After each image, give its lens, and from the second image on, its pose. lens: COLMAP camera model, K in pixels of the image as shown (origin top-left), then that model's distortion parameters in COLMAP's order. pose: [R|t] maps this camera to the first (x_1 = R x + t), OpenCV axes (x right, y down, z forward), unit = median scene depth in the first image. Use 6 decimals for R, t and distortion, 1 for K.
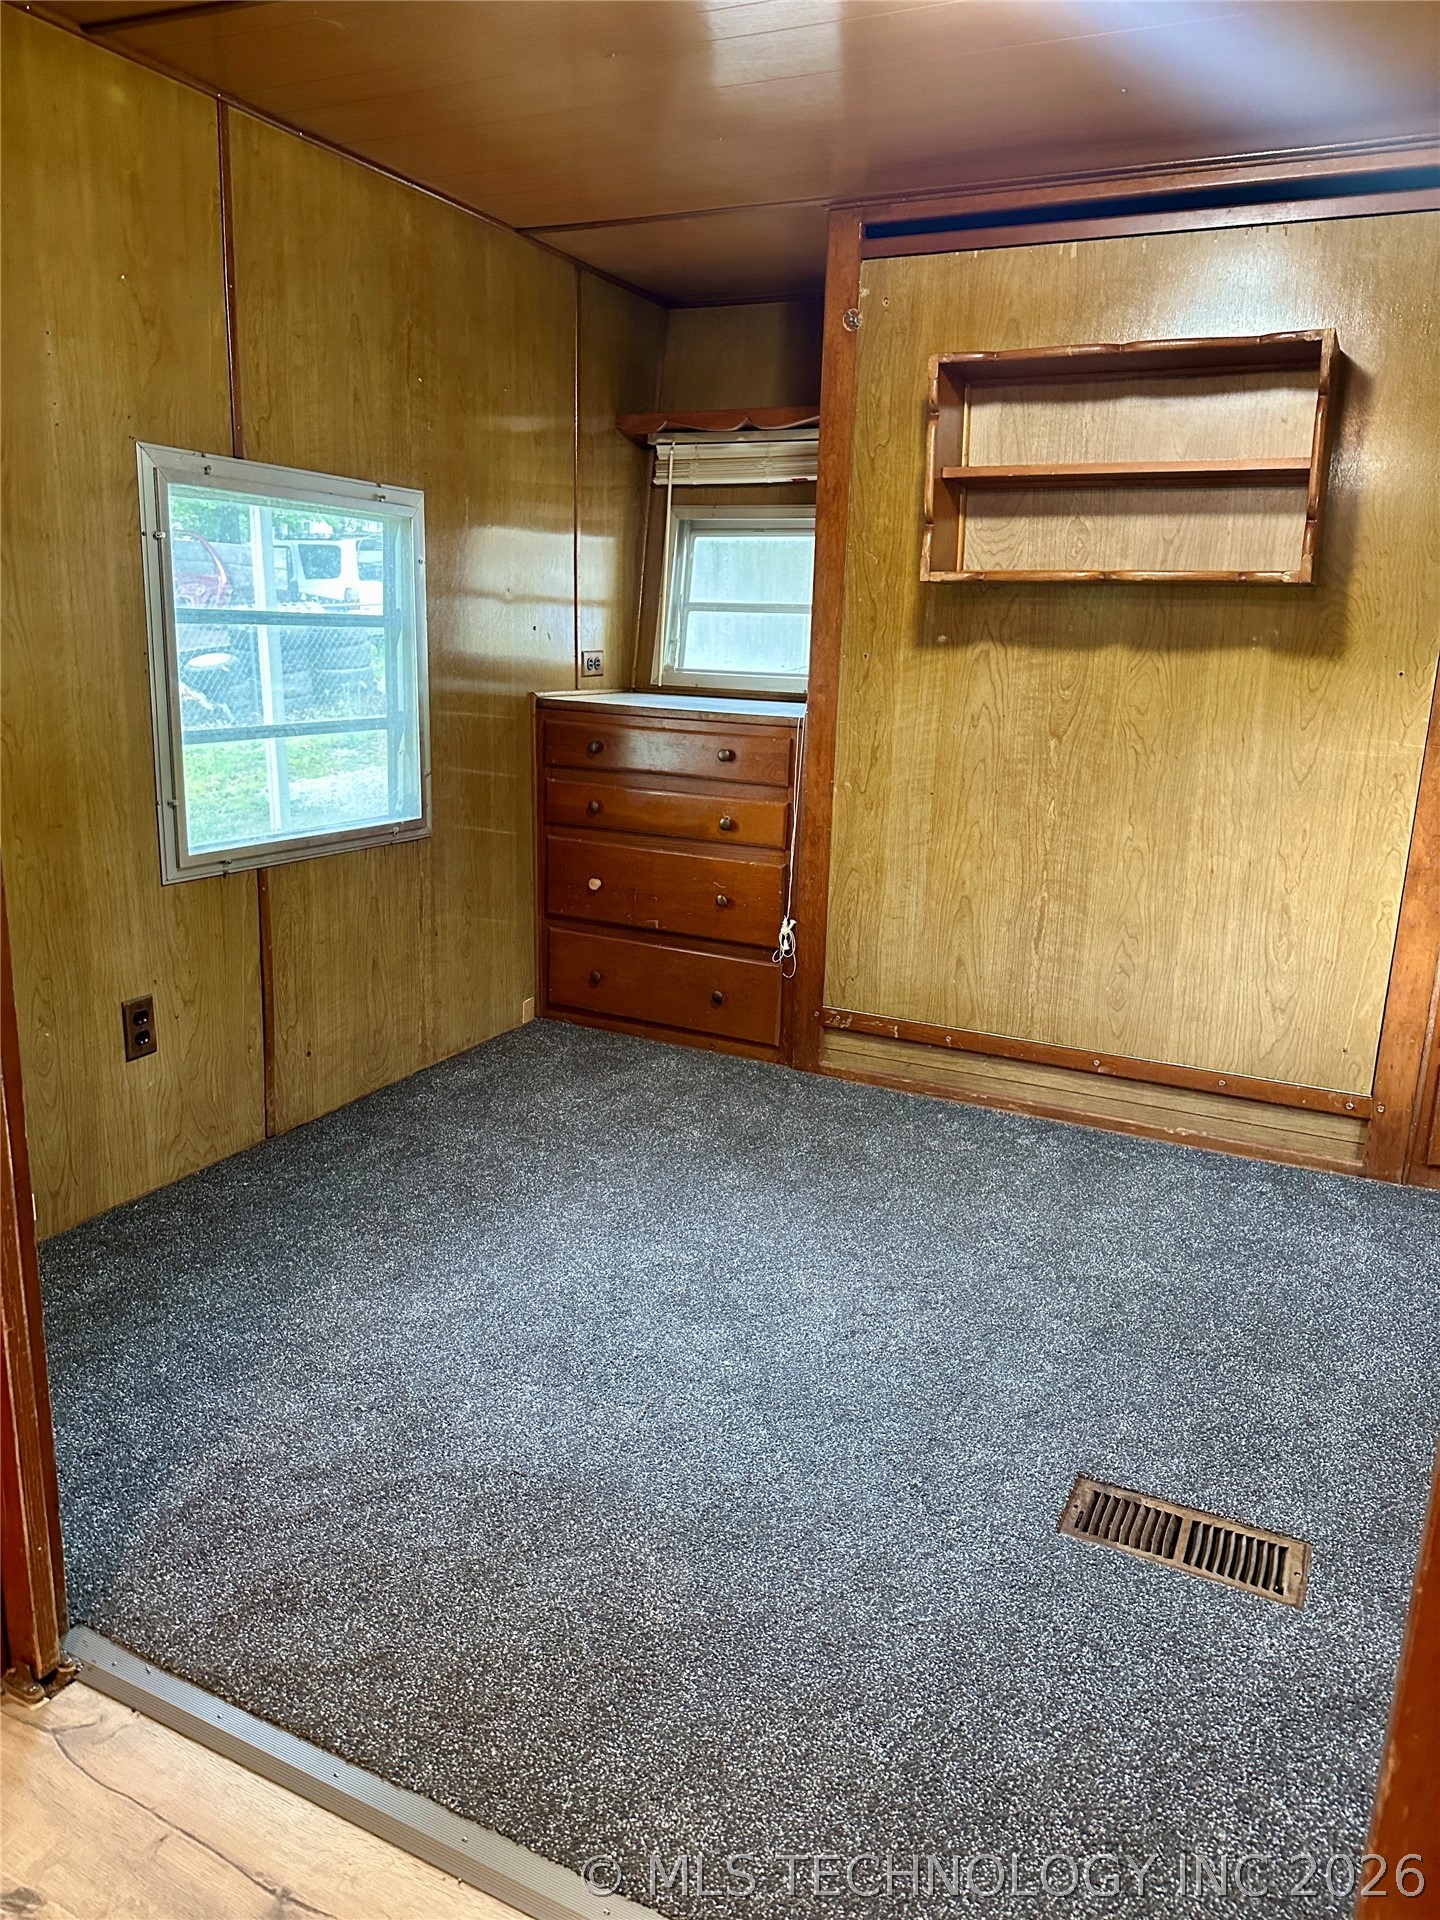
lens RADIAL K [[1339.2, 0, 709.7], [0, 1339.2, 944.8], [0, 0, 1]] dist [0.080884, -0.100725]
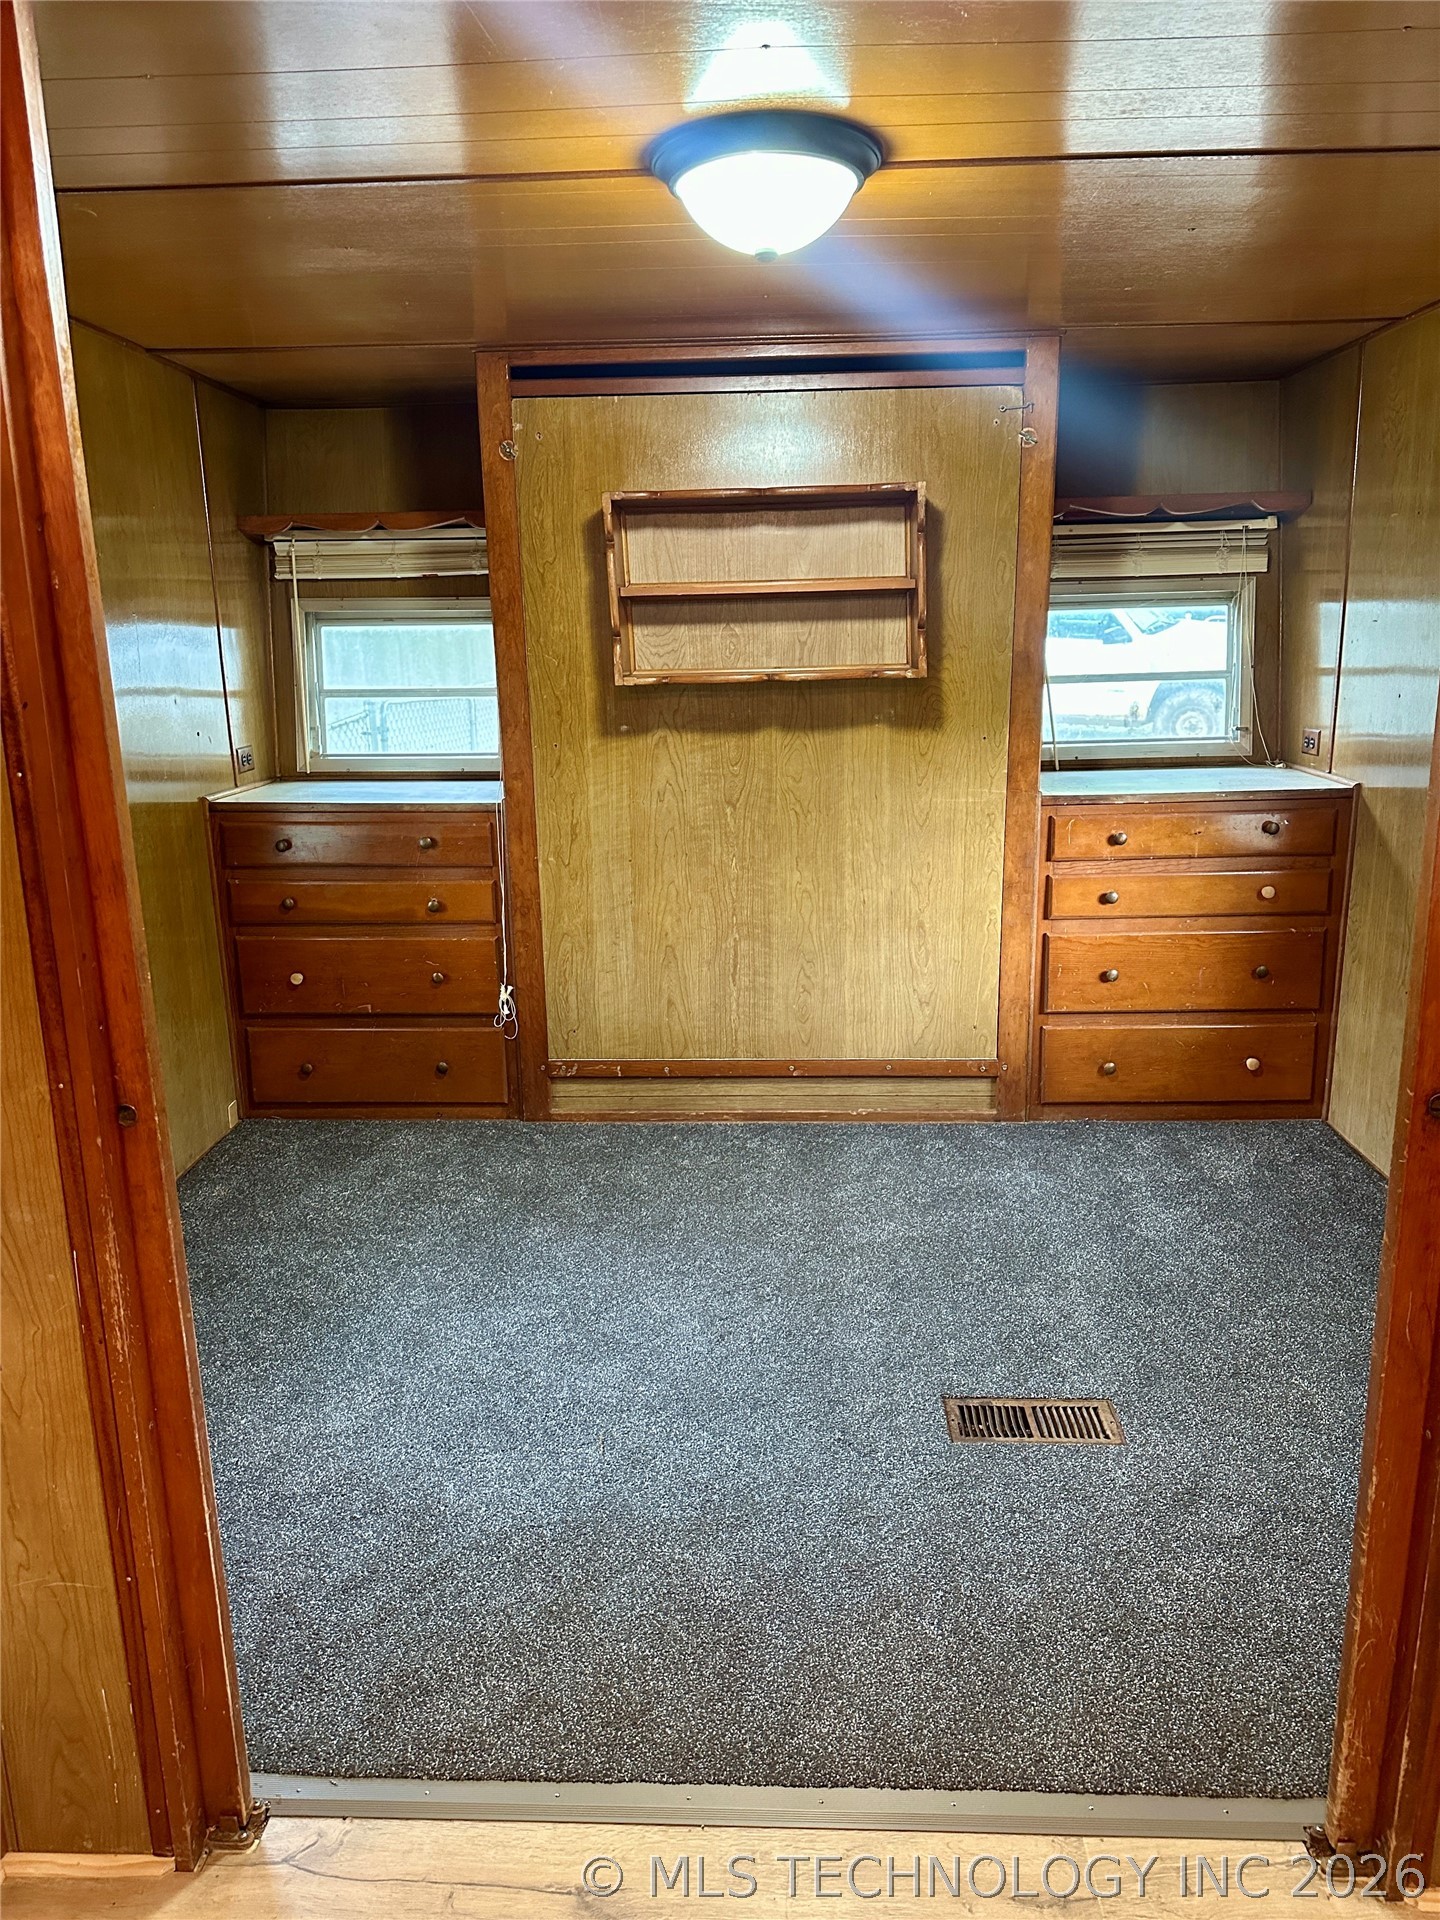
lens RADIAL K [[1339.2, 0, 714.9], [0, 1339.2, 948.1], [0, 0, 1]] dist [0.080884, -0.100725]
pose [[0.914111, -0.141185, 0.380089, -0.230317], [0.140374, 0.989644, 0.030009, -0.068888], [-0.380390, 0.025924, 0.924463, -0.086387]]
